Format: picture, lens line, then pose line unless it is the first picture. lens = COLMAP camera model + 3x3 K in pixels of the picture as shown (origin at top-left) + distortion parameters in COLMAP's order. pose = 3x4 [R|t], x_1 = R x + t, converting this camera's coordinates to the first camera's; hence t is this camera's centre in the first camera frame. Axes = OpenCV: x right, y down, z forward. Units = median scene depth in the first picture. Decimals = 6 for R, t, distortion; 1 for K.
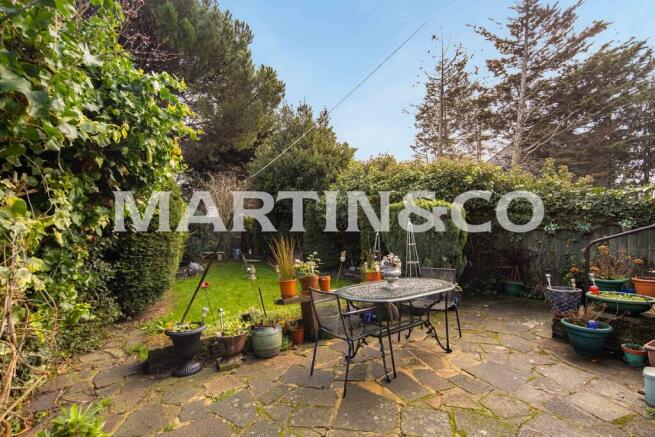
lens RADIAL K [[291.2, 0, 330.1], [0, 291.2, 193.4], [0, 0, 1]] dist [-0.001341, -0.001229]
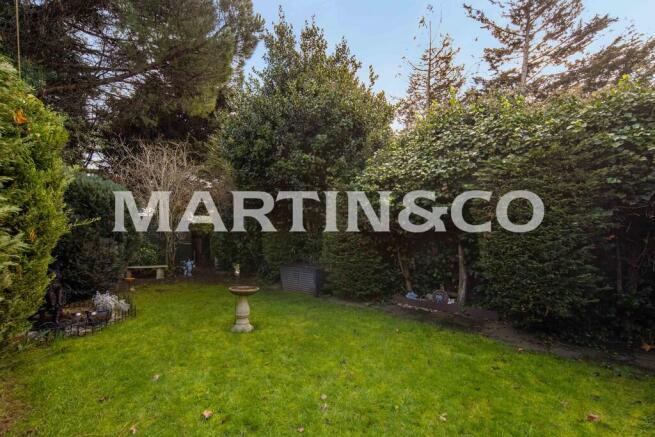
lens RADIAL K [[283.0, 0, 327.5], [0, 283.0, 218.5], [0, 0, 1]] dist [-0.001710, -0.000255]
pose [[0.982098, 0.022640, 0.187006, -0.099321], [-0.032089, 0.998348, 0.047657, 0.040801], [-0.185619, -0.052805, 0.981202, 0.240405]]
